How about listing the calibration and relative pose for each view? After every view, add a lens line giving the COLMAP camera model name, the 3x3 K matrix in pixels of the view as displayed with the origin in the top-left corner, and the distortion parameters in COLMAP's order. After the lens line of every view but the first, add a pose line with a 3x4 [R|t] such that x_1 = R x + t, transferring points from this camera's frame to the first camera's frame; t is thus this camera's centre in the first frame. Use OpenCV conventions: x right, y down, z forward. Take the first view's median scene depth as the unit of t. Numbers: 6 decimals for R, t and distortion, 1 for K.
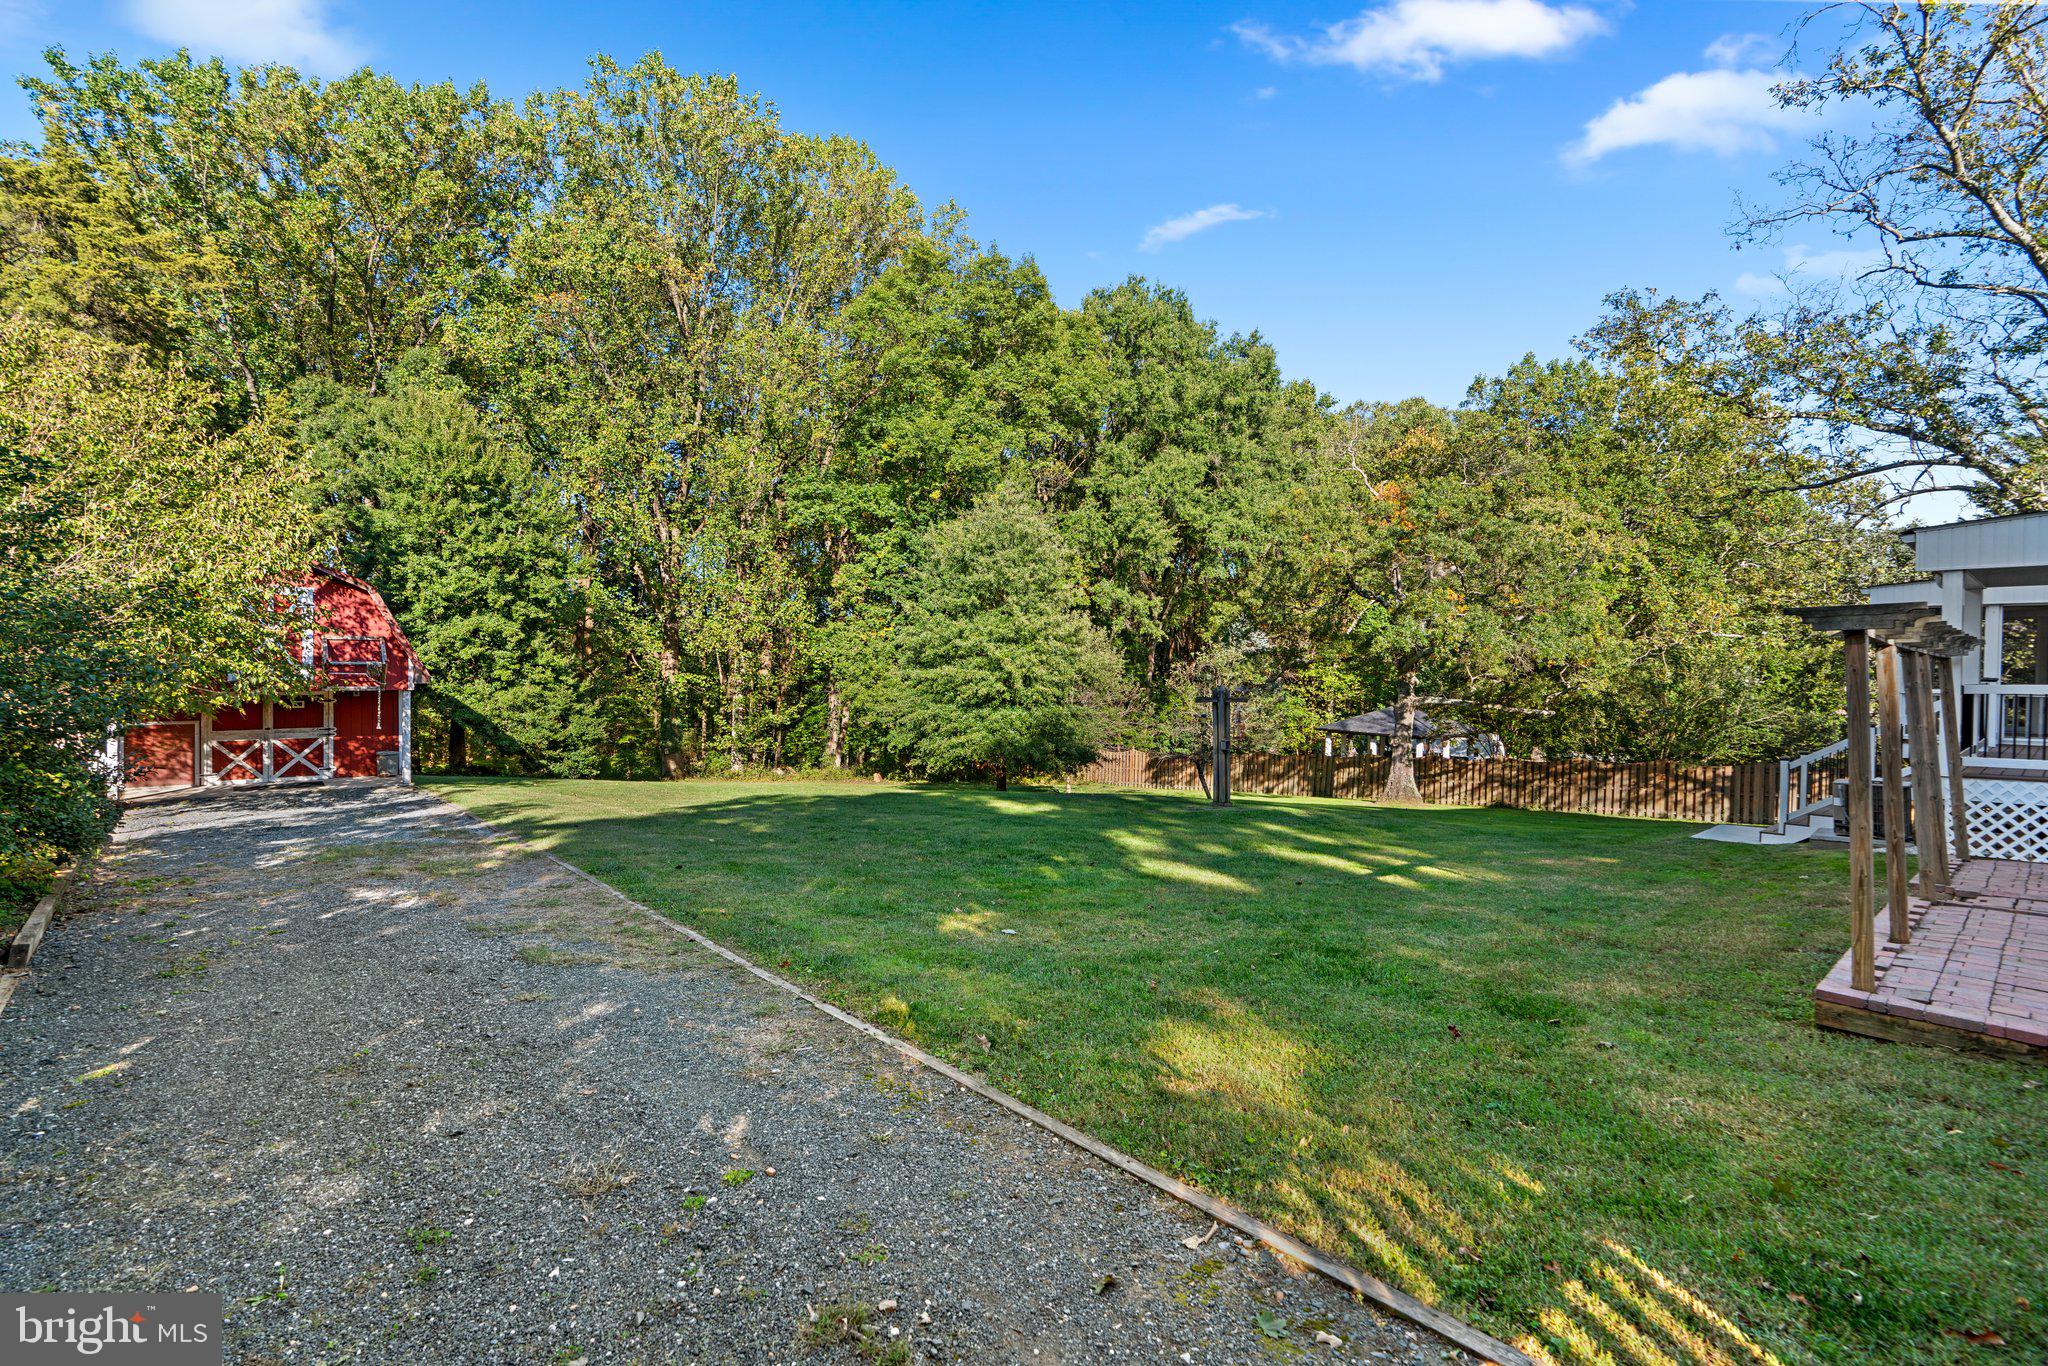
lens RADIAL K [[981.2, 0, 1024.0], [0, 981.2, 683.0], [0, 0, 1]] dist [-0.000048, 0.000347]
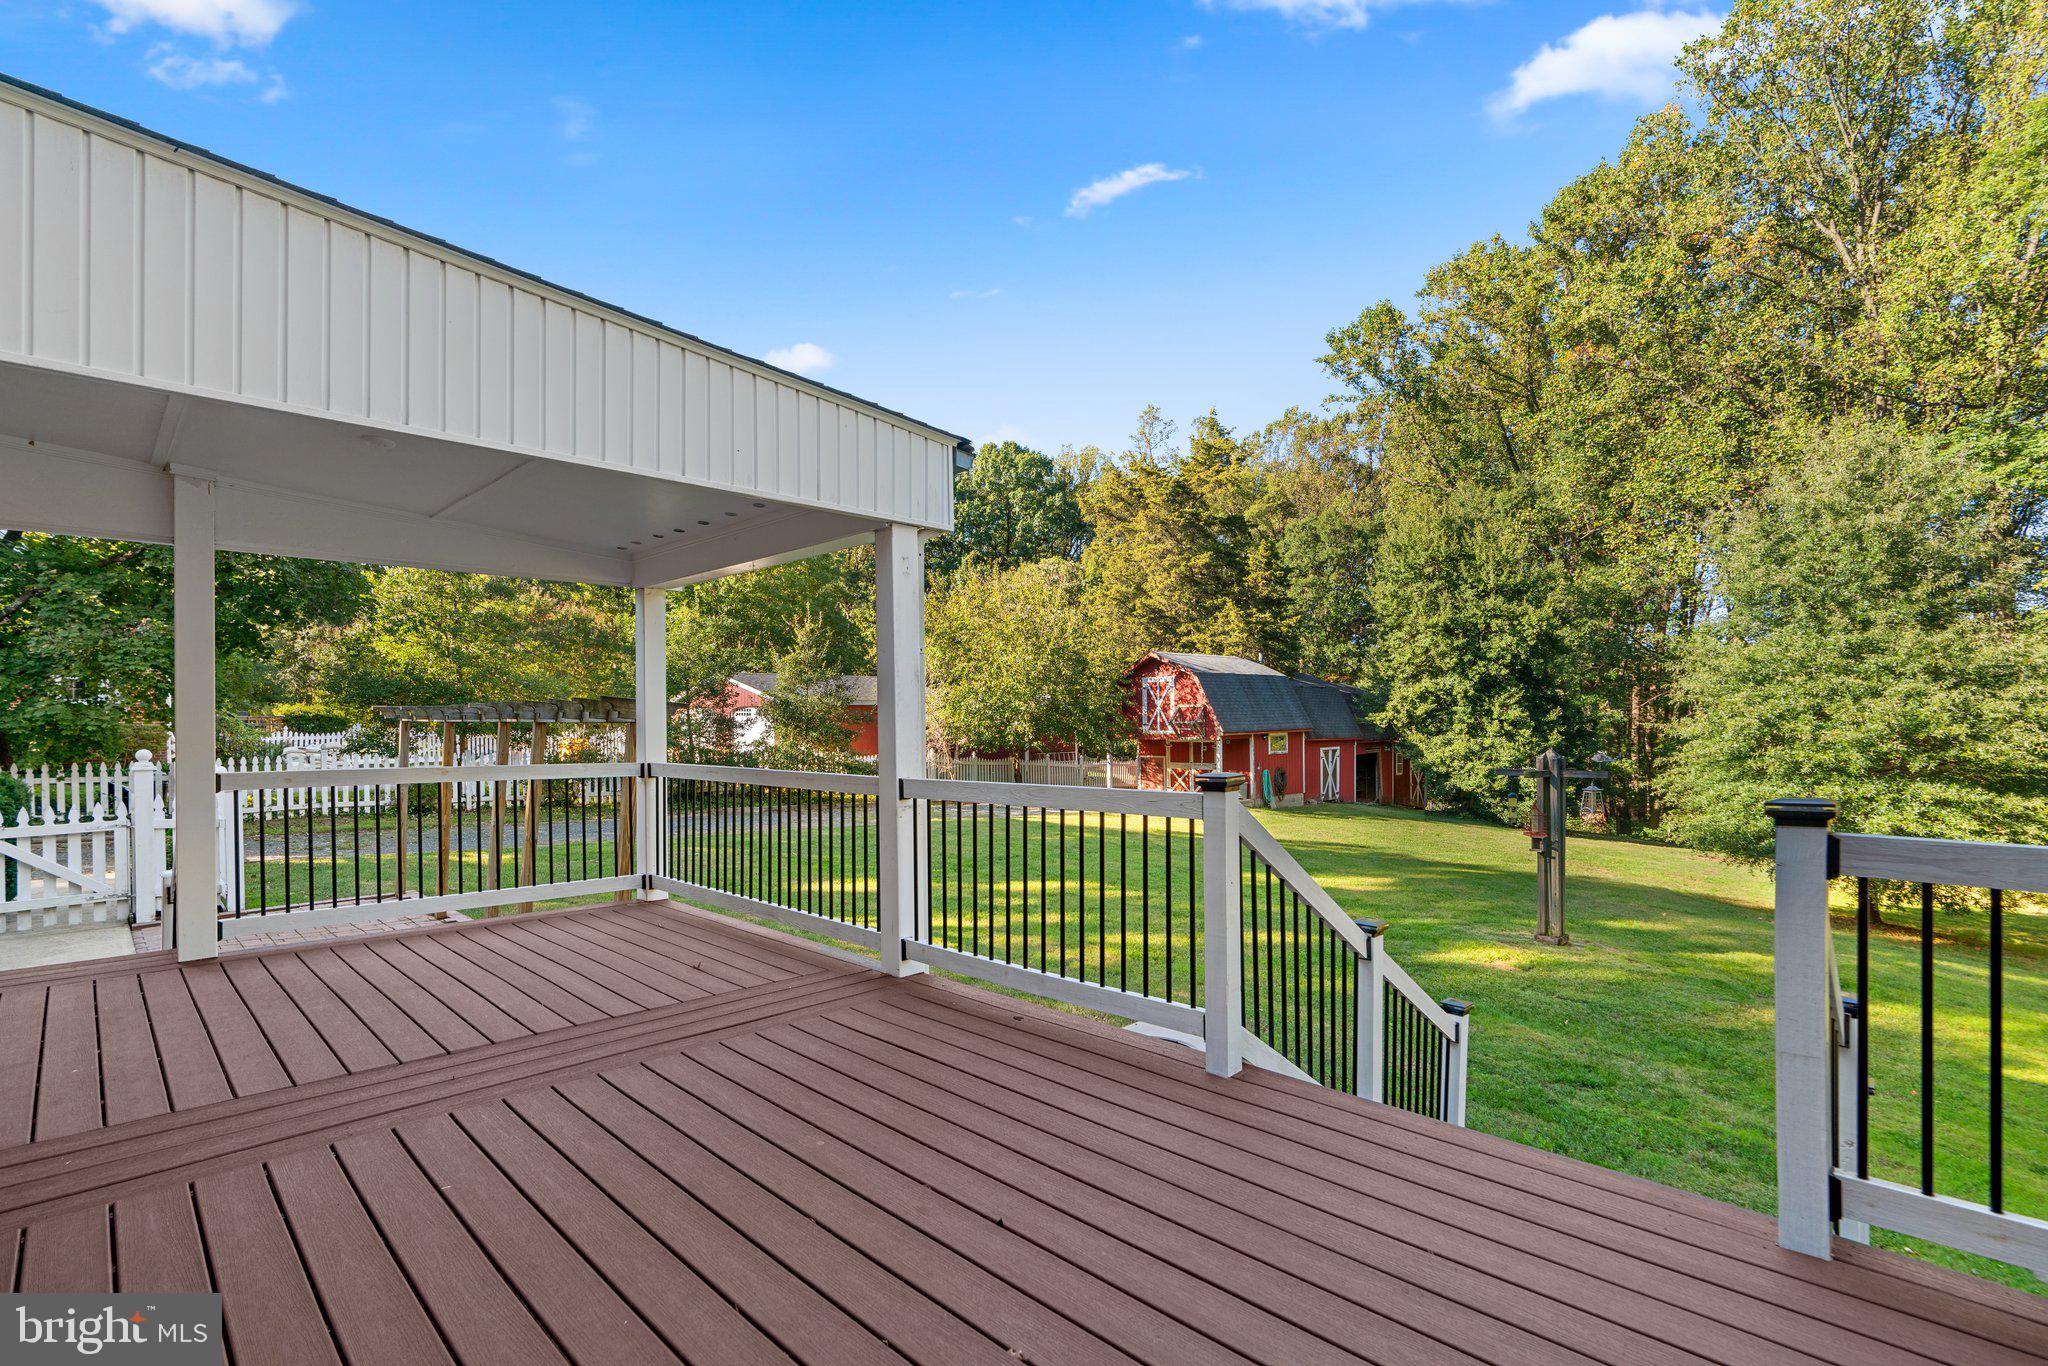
lens RADIAL K [[939.0, 0, 1029.6], [0, 939.0, 710.5], [0, 0, 1]] dist [-0.002357, 0.000692]
pose [[0.106927, -0.016546, -0.994129, 0.510184], [-0.004186, 0.999845, -0.017091, -0.008064], [0.994258, 0.005989, 0.106841, 0.413348]]
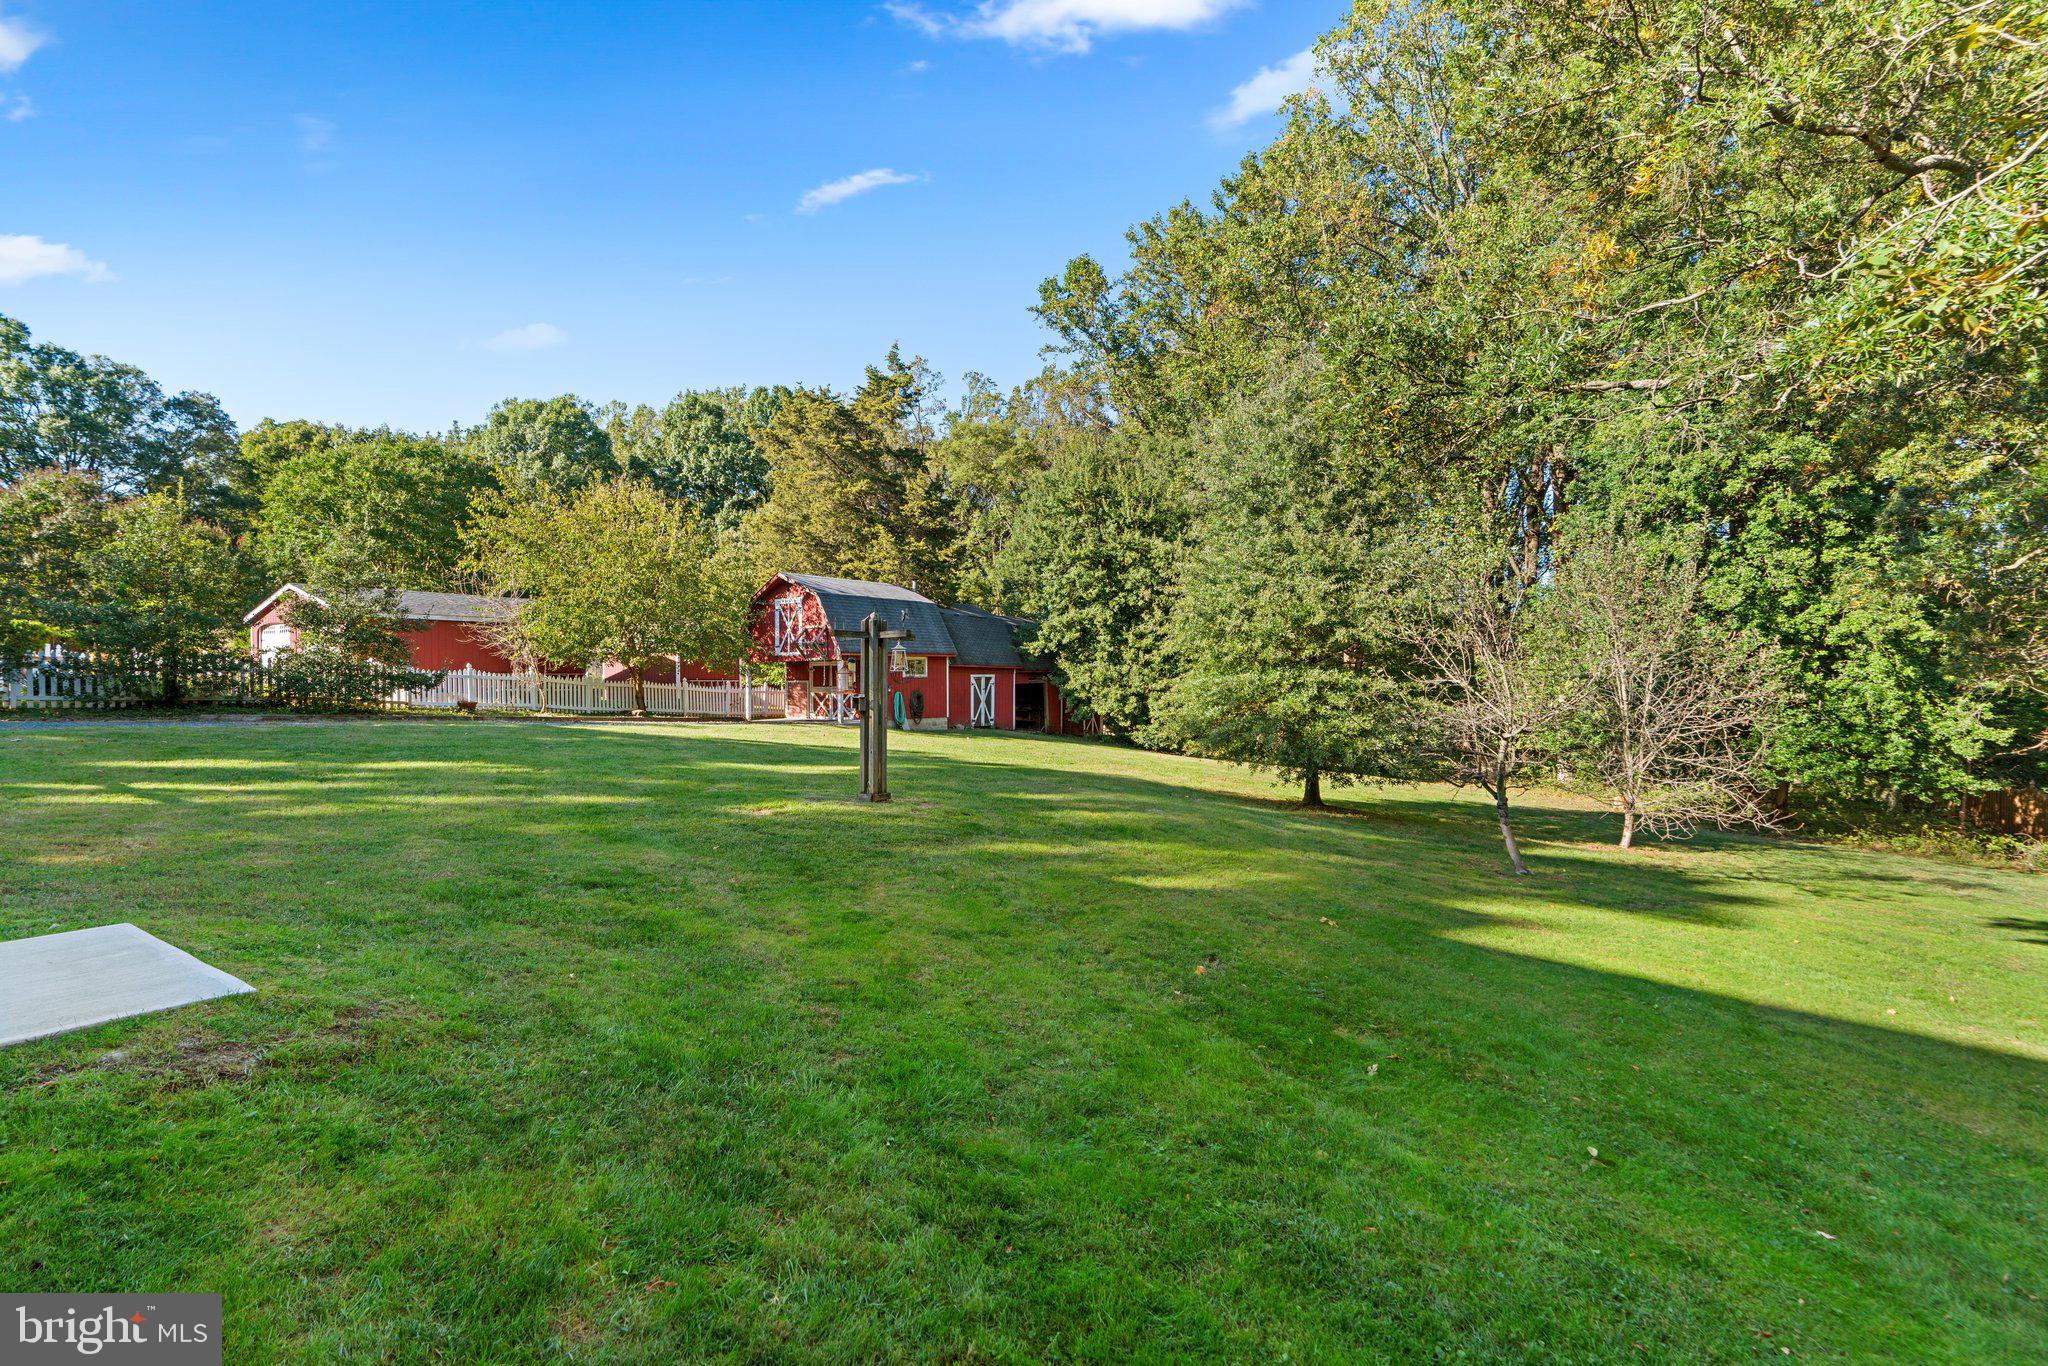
lens RADIAL K [[934.9, 0, 1024.0], [0, 934.9, 683.0], [0, 0, 1]] dist [-0.015338, 0.000350]
pose [[0.270838, -0.006817, -0.962601, 0.550174], [-0.006679, 0.999938, -0.008960, 0.036848], [0.962602, 0.008856, 0.270776, 0.635224]]
